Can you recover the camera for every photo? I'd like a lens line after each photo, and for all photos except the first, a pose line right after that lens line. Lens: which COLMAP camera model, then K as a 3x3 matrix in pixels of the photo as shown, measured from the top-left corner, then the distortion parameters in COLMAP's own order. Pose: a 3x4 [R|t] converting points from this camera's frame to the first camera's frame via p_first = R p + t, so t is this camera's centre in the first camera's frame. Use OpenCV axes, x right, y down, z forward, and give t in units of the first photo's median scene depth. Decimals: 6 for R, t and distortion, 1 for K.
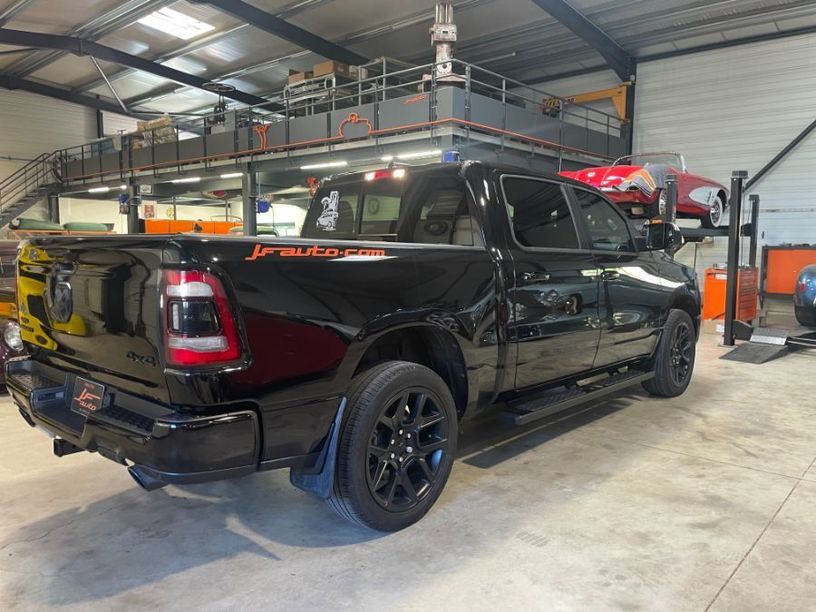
lens RADIAL K [[617.6, 0, 413.5], [0, 617.6, 304.2], [0, 0, 1]] dist [0.090804, -0.121938]
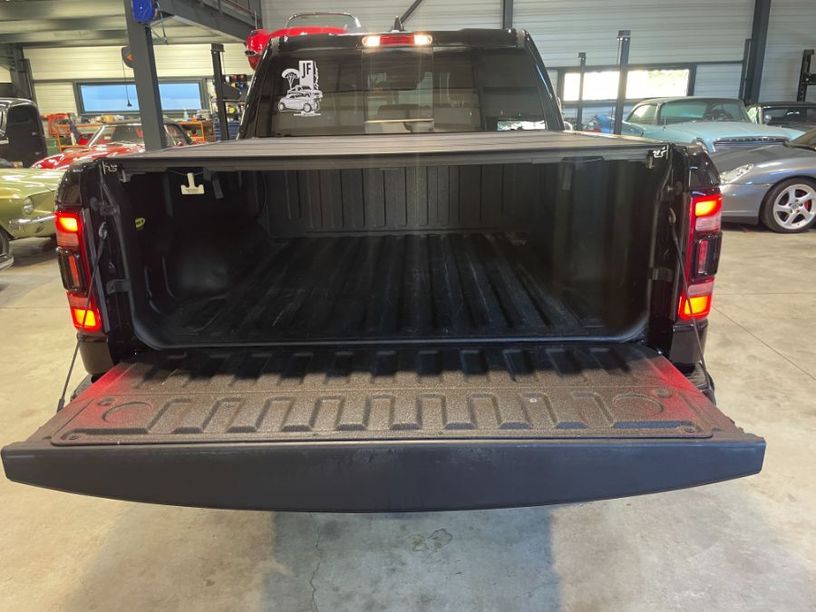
lens RADIAL K [[617.6, 0, 401.3], [0, 617.6, 304.0], [0, 0, 1]] dist [0.090804, -0.121938]
pose [[0.758150, -0.226834, 0.611355, -0.526813], [0.092922, 0.965560, 0.243023, -0.066492], [-0.645426, -0.127439, 0.753117, 0.301024]]
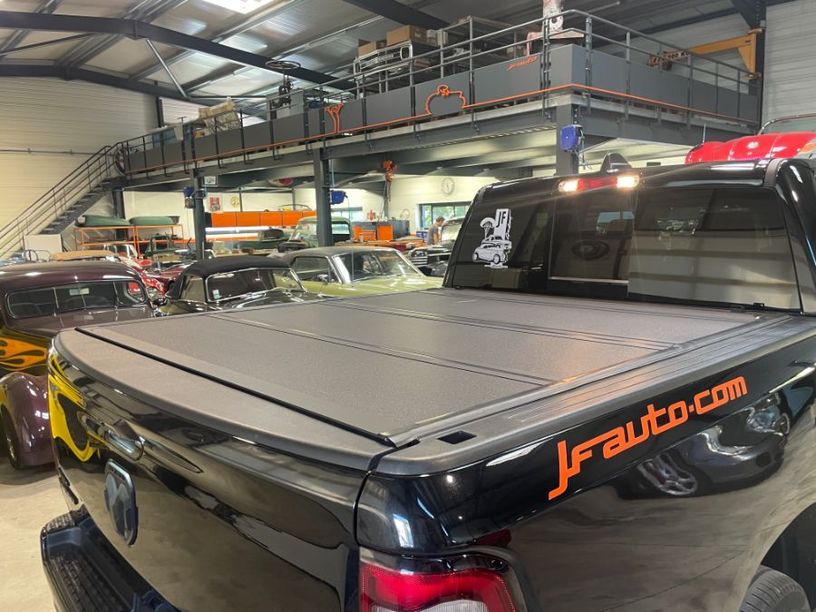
lens RADIAL K [[617.6, 0, 412.3], [0, 617.6, 310.7], [0, 0, 1]] dist [0.090804, -0.121938]
pose [[0.995363, -0.024677, -0.092975, -0.153793], [0.029652, 0.998180, 0.052507, -0.102790], [0.091511, -0.055021, 0.994283, 0.299498]]
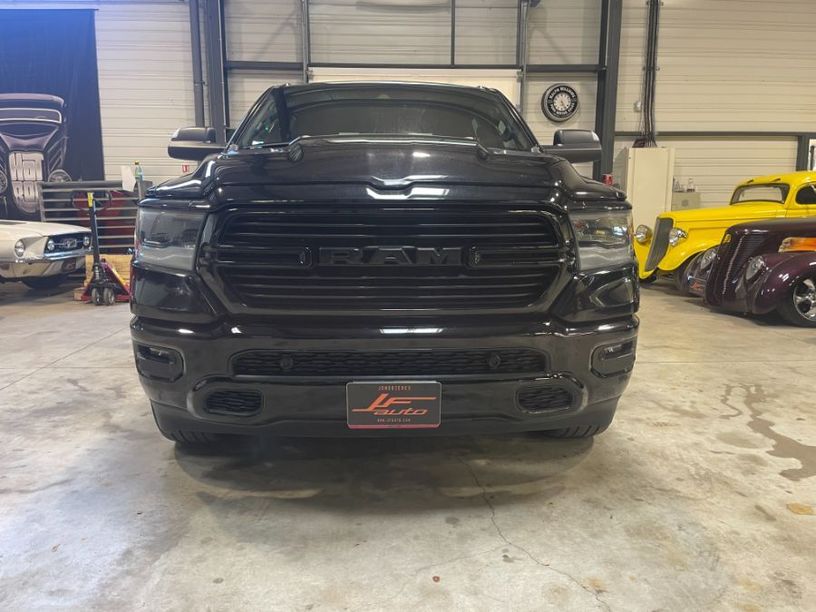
lens RADIAL K [[617.6, 0, 402.1], [0, 617.6, 300.6], [0, 0, 1]] dist [0.090804, -0.121938]
pose [[-0.717730, 0.100082, -0.689091, 0.702640], [-0.073805, 0.973108, 0.218205, -0.100562], [0.692399, 0.207471, -0.691042, 1.684600]]
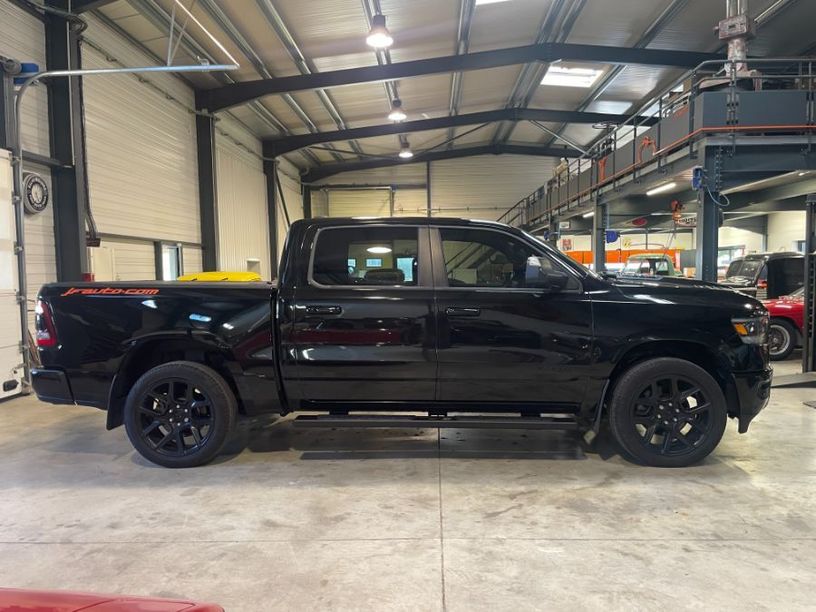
lens RADIAL K [[617.6, 0, 413.6], [0, 617.6, 312.0], [0, 0, 1]] dist [0.090804, -0.121938]
pose [[0.636559, 0.033456, -0.770502, 0.985403], [-0.054377, 0.998519, -0.001567, -0.037764], [0.769309, 0.042895, 0.637436, 0.283594]]
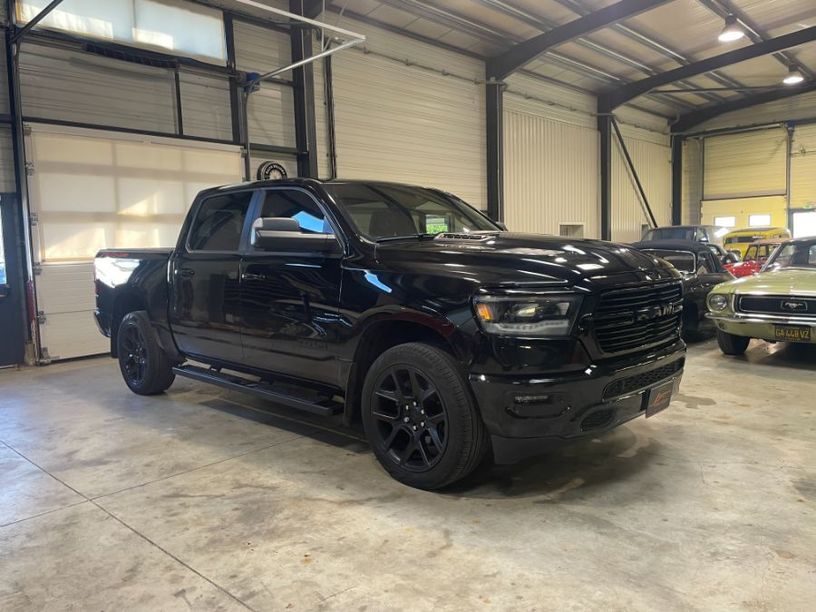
lens RADIAL K [[617.6, 0, 404.8], [0, 617.6, 301.9], [0, 0, 1]] dist [0.090804, -0.121938]
pose [[-0.040509, 0.080235, -0.995952, 1.143478], [-0.066569, 0.994339, 0.082813, -0.089702], [0.996959, 0.069655, -0.034939, 1.129170]]
